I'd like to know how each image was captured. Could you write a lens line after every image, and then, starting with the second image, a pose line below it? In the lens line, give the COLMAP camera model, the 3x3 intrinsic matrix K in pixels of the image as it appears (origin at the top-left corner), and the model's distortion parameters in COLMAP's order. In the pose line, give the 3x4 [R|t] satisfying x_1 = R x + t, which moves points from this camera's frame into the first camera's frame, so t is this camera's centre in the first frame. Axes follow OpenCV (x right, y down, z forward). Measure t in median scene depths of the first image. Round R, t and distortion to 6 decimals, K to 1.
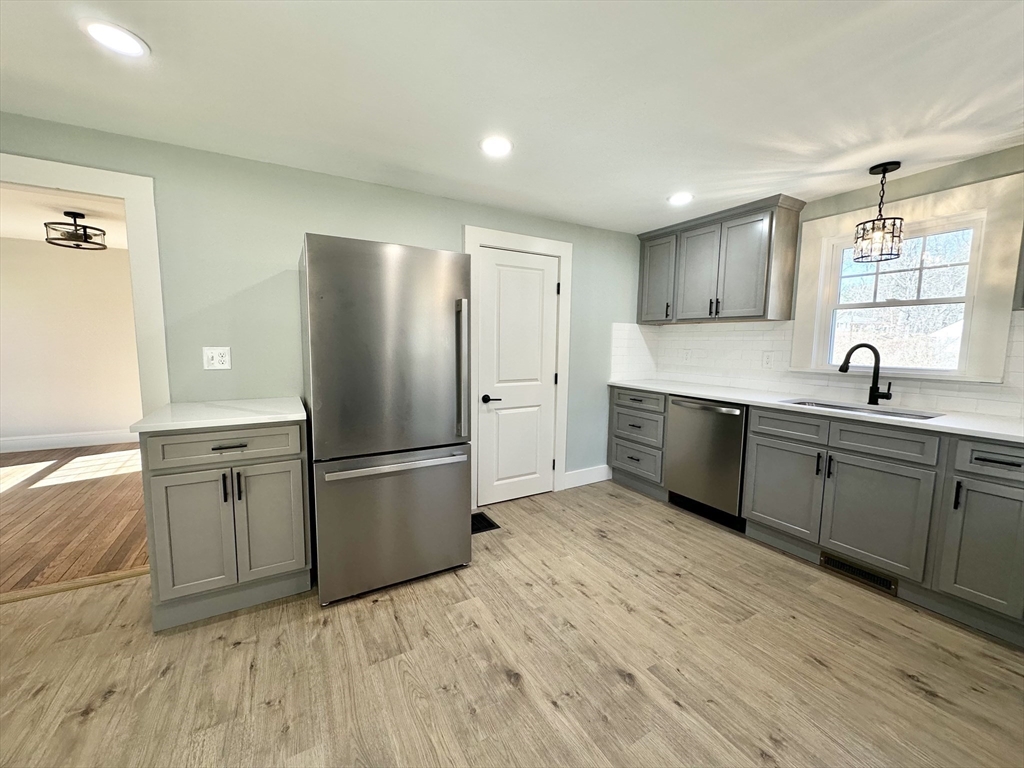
lens RADIAL K [[405.7, 0, 513.1], [0, 405.7, 381.2], [0, 0, 1]] dist [0.001227, 0.000603]
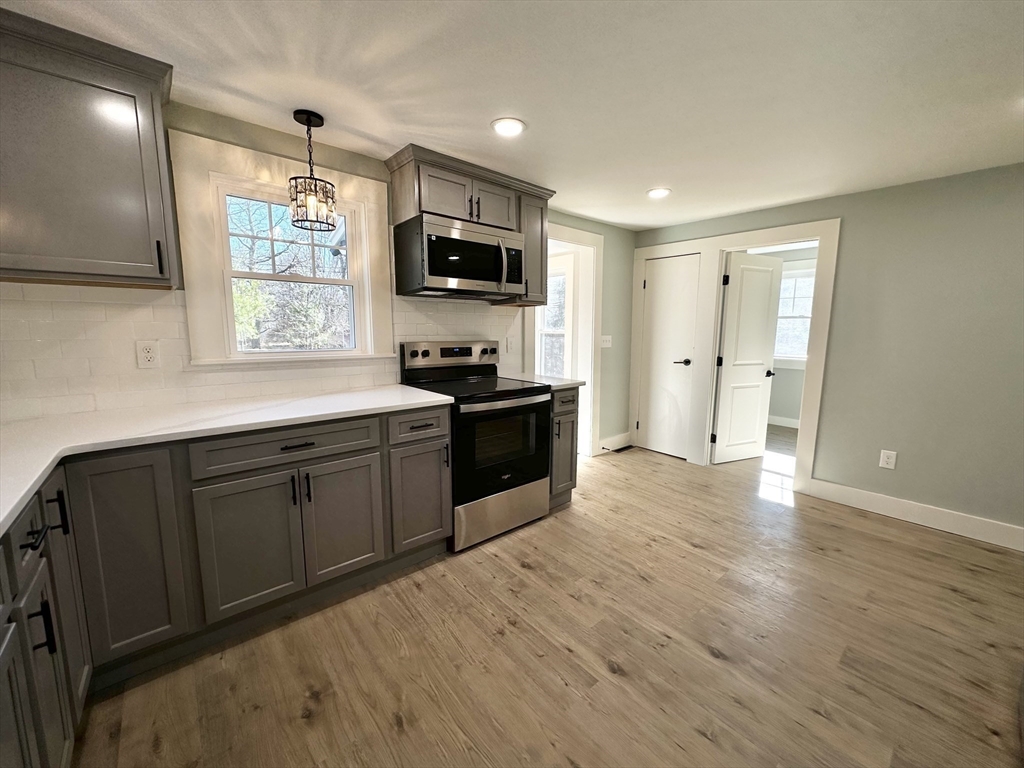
lens RADIAL K [[405.7, 0, 513.7], [0, 405.7, 383.0], [0, 0, 1]] dist [0.001227, 0.000603]
pose [[-0.981728, 0.003832, -0.190252, 0.665433], [-0.040512, 0.972667, 0.228642, -0.159738], [0.185928, 0.232171, -0.954739, 1.620620]]
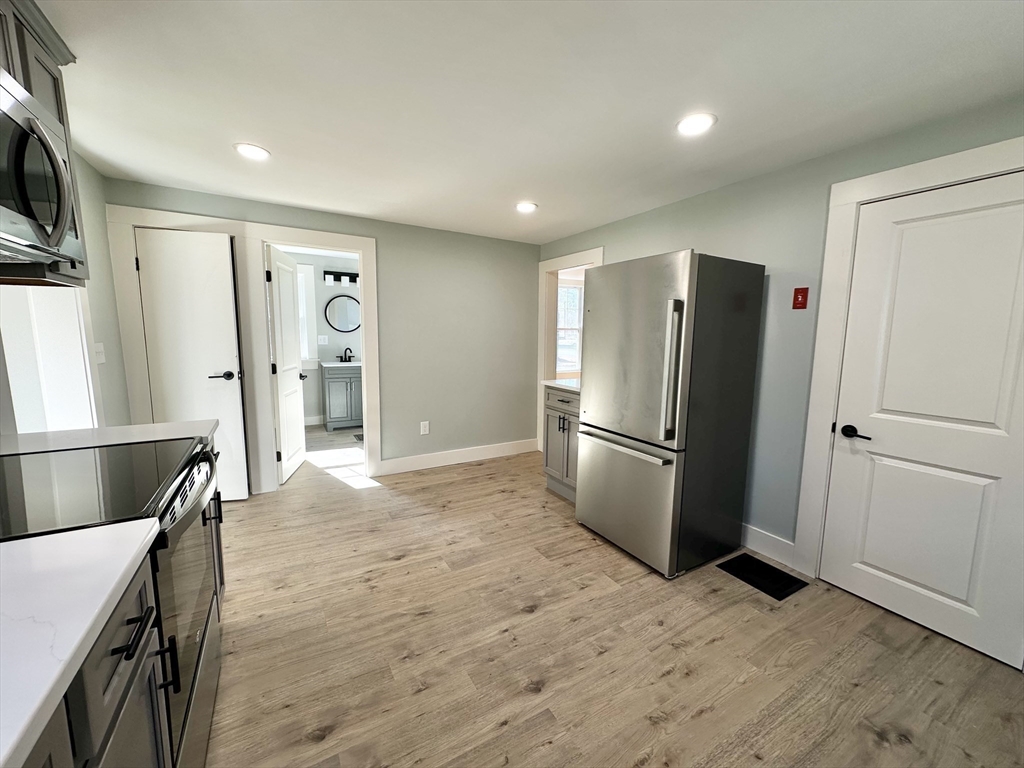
lens RADIAL K [[405.7, 0, 512.3], [0, 405.7, 383.6], [0, 0, 1]] dist [0.001227, 0.000603]
pose [[0.003930, 0.110003, -0.993923, 1.086976], [-0.114091, 0.987490, 0.108840, -0.081782], [0.993463, 0.112970, 0.016431, 0.787031]]
